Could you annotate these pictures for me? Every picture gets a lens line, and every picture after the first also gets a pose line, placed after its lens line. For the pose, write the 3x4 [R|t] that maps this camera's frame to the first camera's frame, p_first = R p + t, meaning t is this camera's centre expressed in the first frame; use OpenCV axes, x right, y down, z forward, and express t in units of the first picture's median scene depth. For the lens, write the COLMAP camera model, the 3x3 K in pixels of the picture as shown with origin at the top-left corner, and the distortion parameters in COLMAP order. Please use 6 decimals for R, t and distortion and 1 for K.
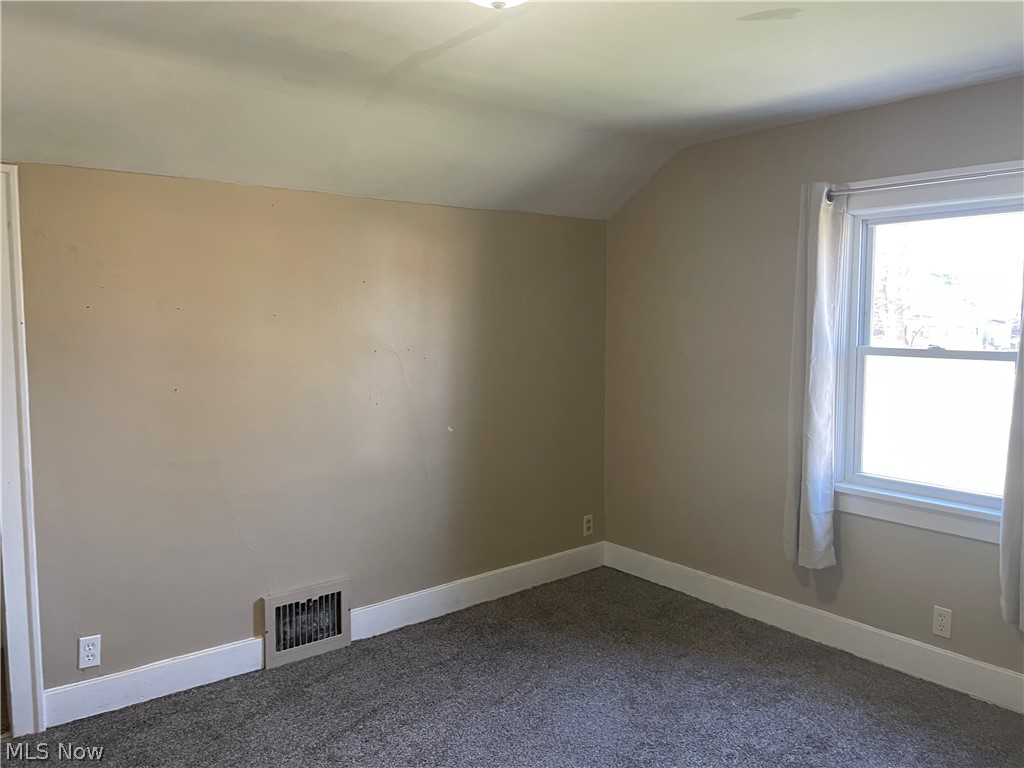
lens RADIAL K [[768.8, 0, 515.5], [0, 768.8, 371.4], [0, 0, 1]] dist [0.098123, -0.128316]
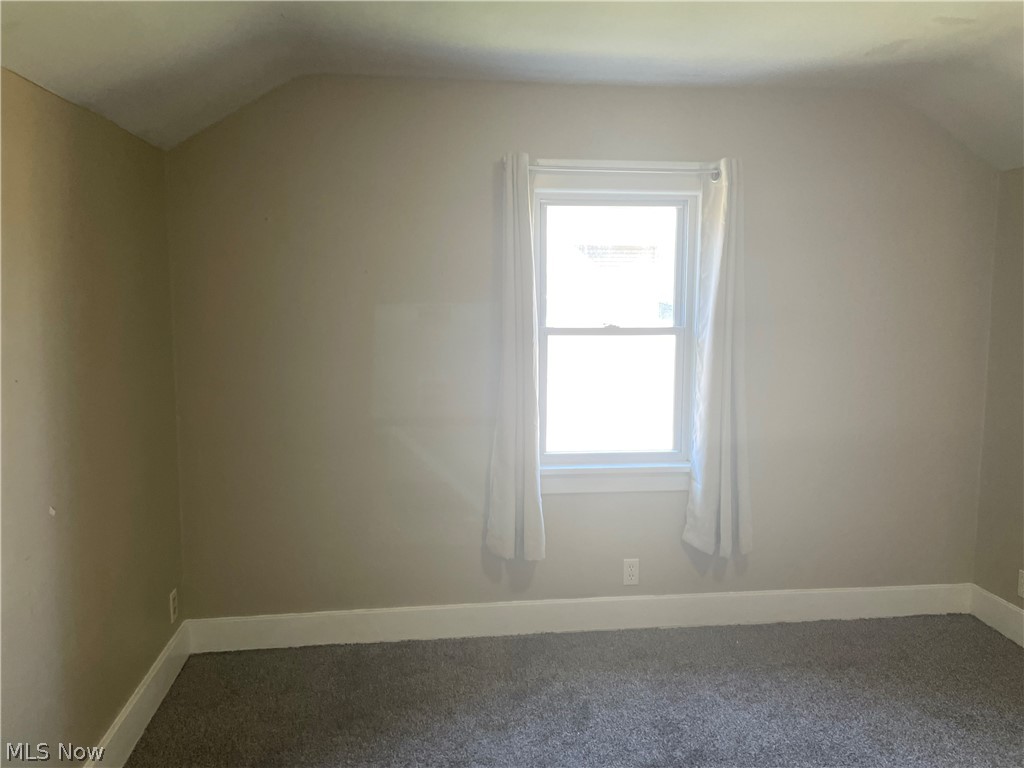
lens RADIAL K [[768.8, 0, 515.5], [0, 768.8, 371.4], [0, 0, 1]] dist [0.098123, -0.128316]
pose [[0.529707, -0.085621, 0.843848, -0.415317], [0.062436, 0.996129, 0.061879, -0.039431], [-0.845879, 0.019908, 0.533003, 0.506270]]
